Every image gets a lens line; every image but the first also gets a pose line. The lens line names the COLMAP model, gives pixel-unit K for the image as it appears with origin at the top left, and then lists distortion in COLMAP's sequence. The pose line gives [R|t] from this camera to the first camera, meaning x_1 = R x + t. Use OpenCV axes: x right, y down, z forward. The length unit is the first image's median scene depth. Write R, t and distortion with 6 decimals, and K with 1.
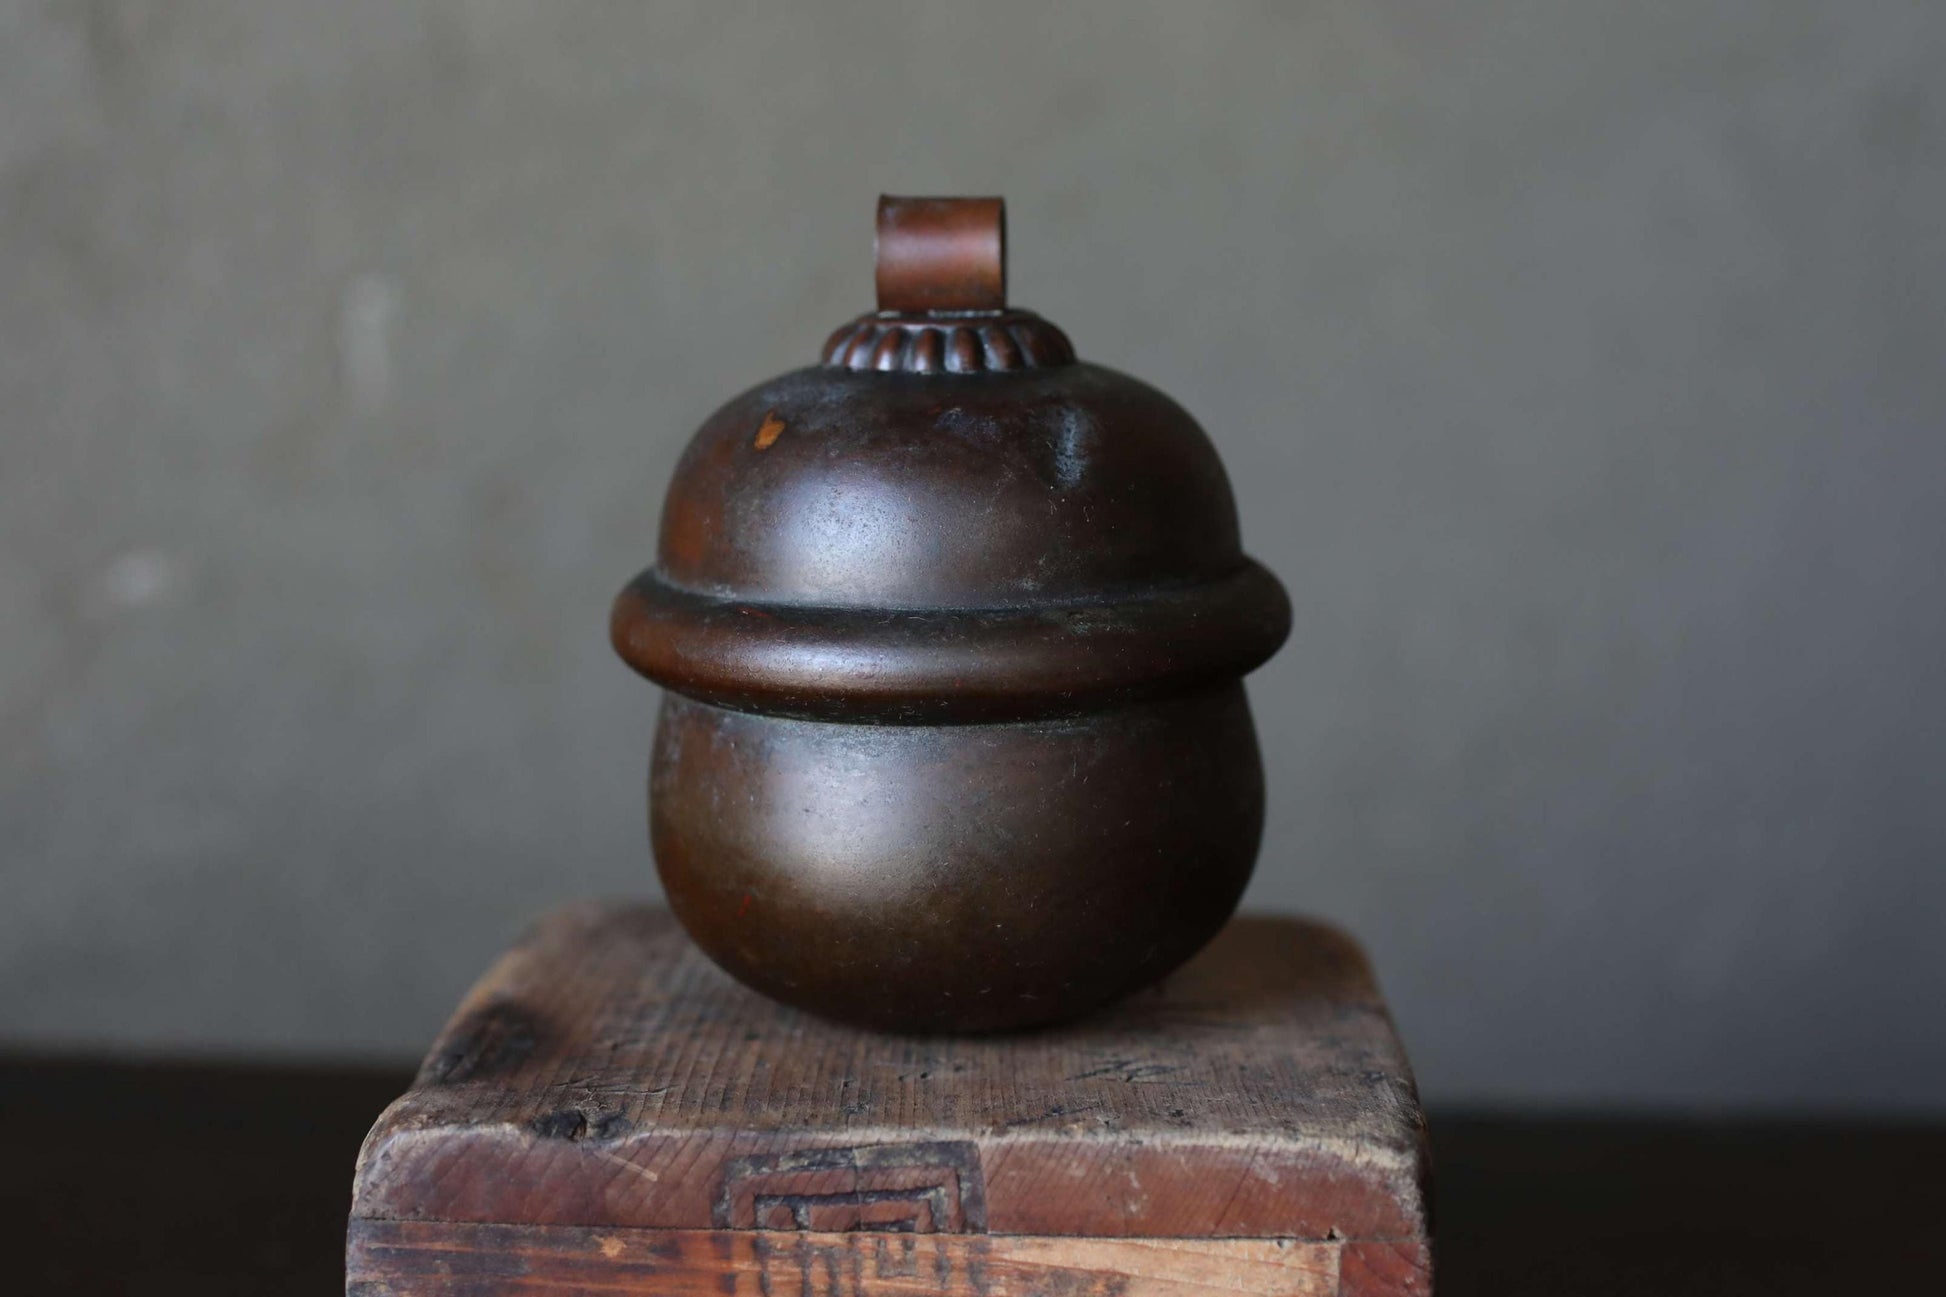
lens RADIAL K [[3740.2, 0, 1003.2], [0, 3740.2, 629.8], [0, 0, 1]] dist [0.085625, 0.000000]
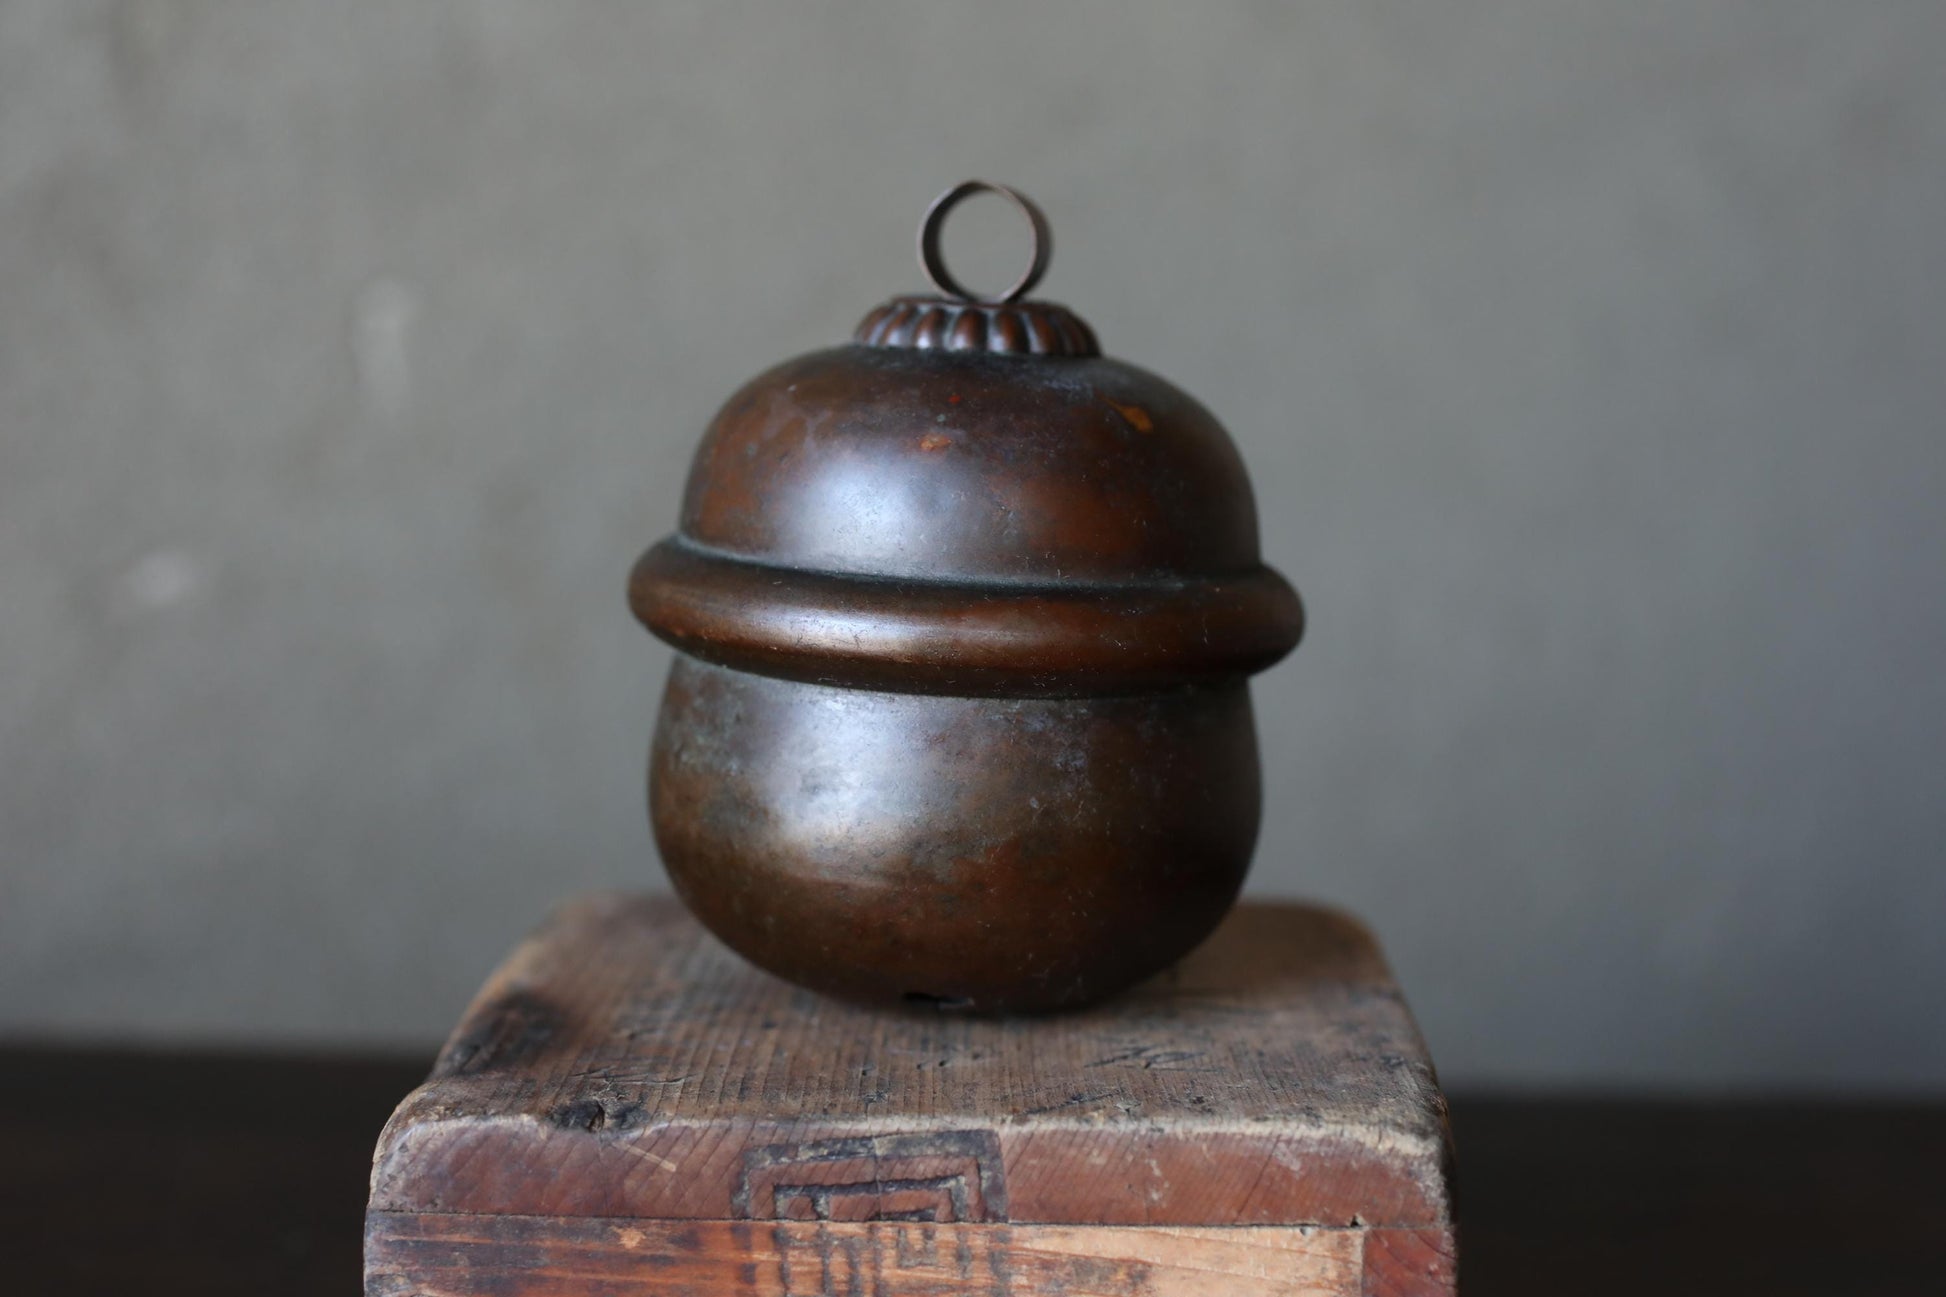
lens RADIAL K [[3495.9, 0, 980.6], [0, 3495.9, 649.8], [0, 0, 1]] dist [0.080895, 0.000000]
pose [[0.999978, -0.006233, -0.002134, -0.008538], [0.006242, 0.999972, 0.004071, 0.005313], [0.002109, -0.004084, 0.999989, 0.070721]]
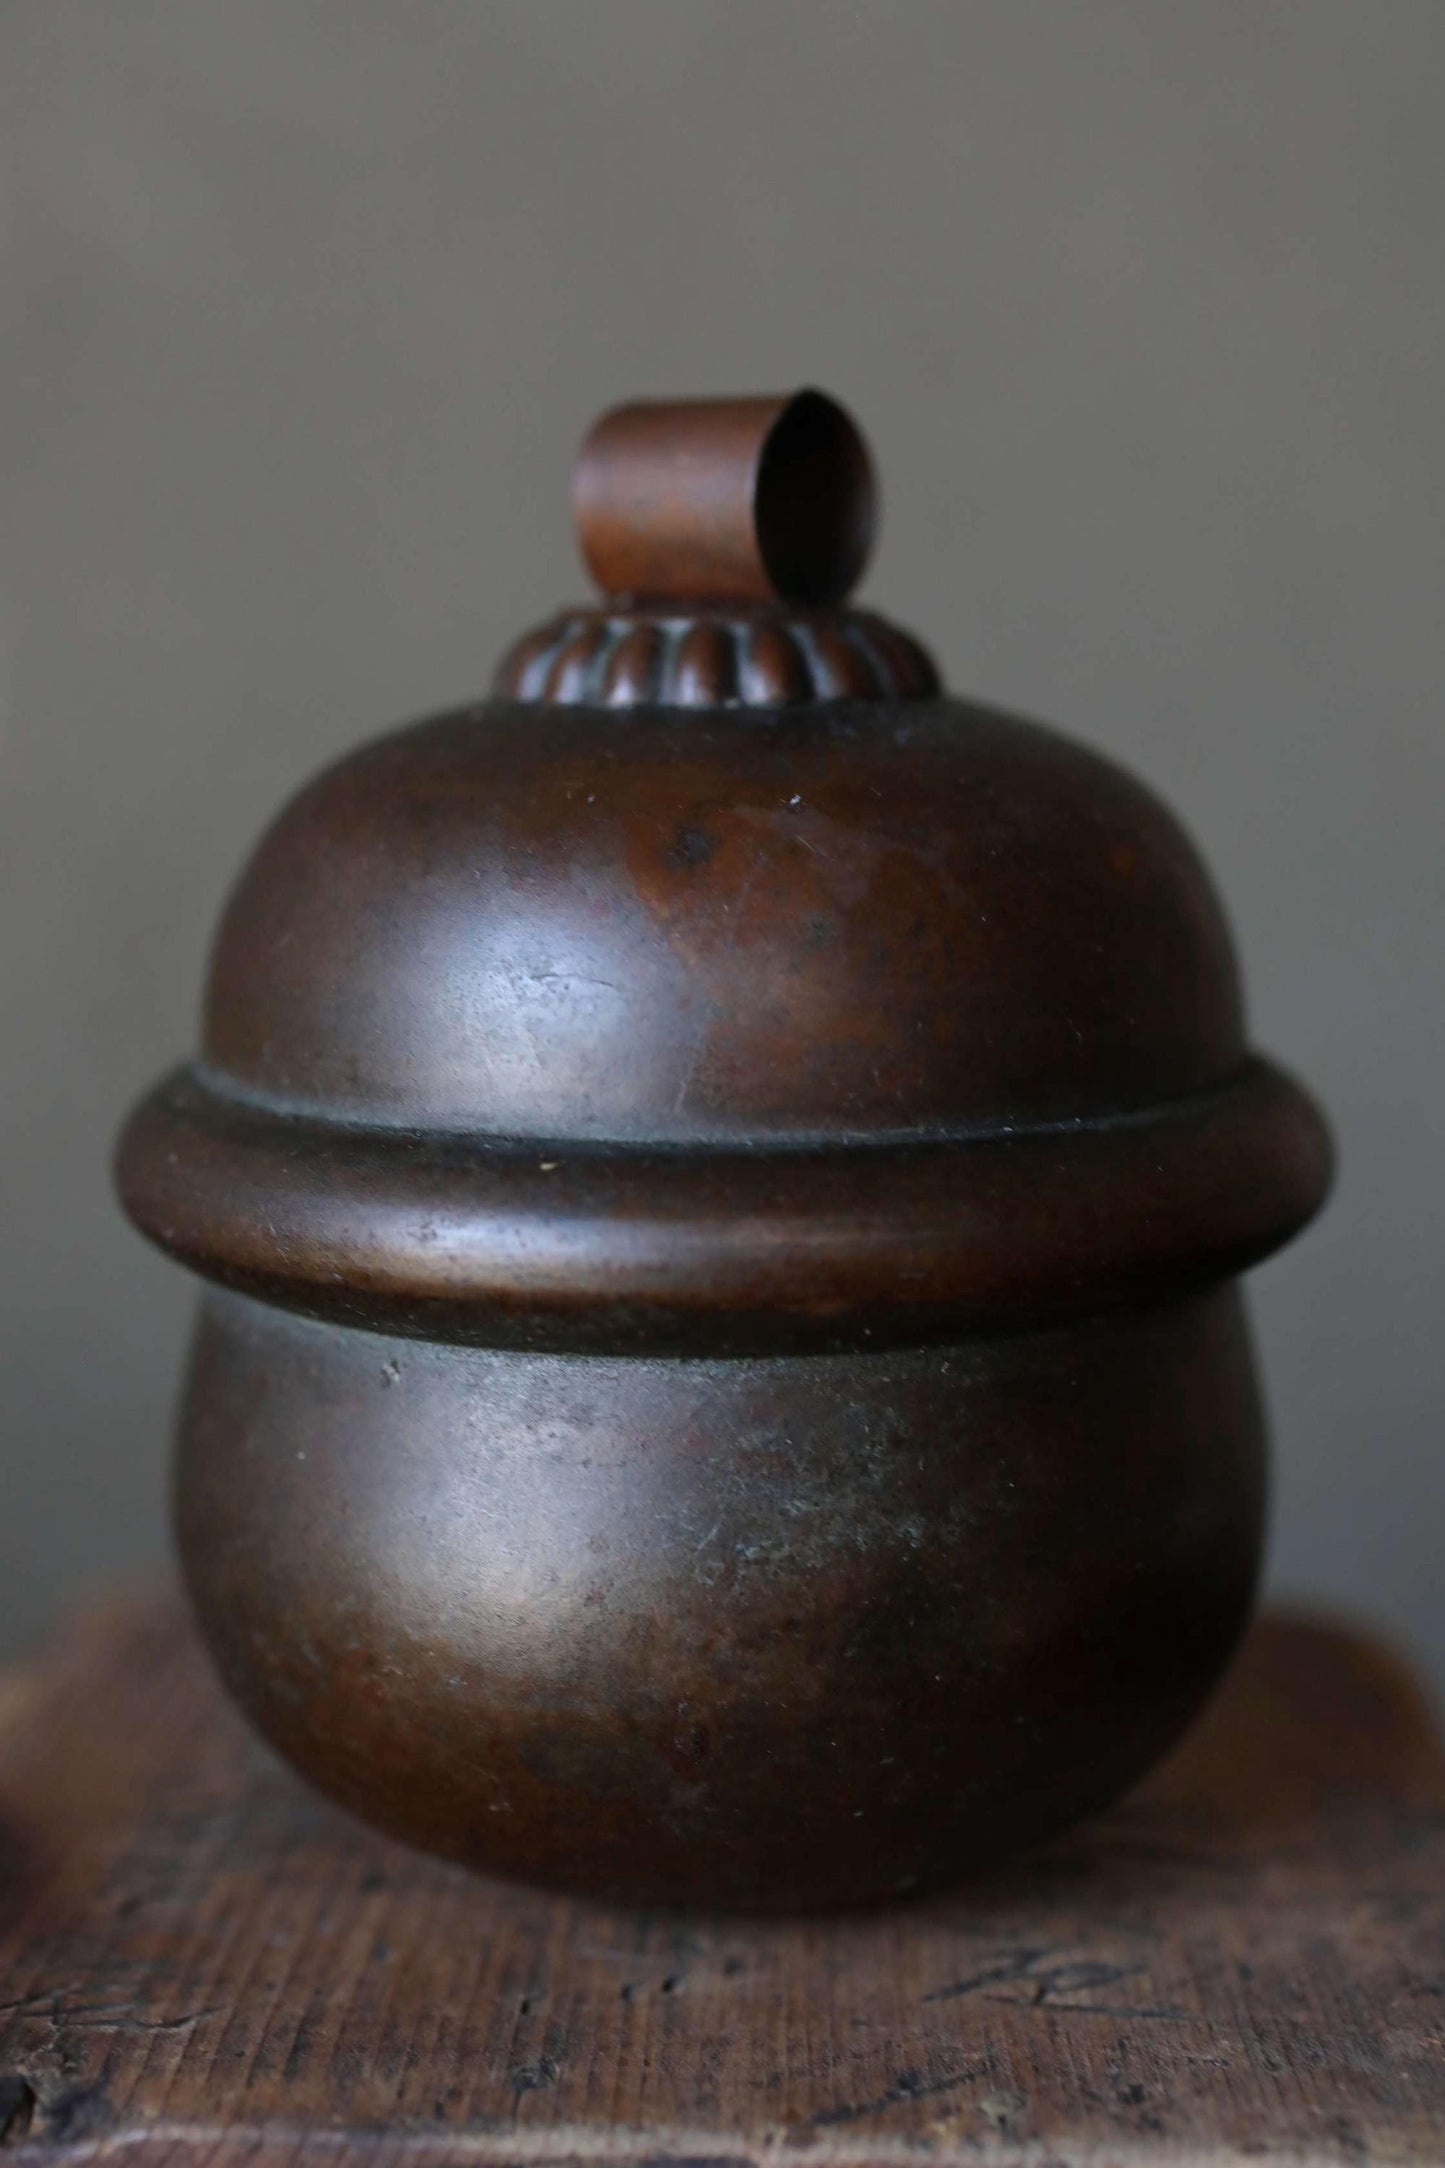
lens RADIAL K [[3894.7, 0, 722.2], [0, 3894.7, 1067.3], [0, 0, 1]] dist [0.080895, 0.000000]
pose [[0.999298, 0.003950, -0.037262, 0.008063], [-0.003479, 0.999913, 0.012690, -0.024807], [0.037309, -0.012551, 0.999225, 0.441247]]
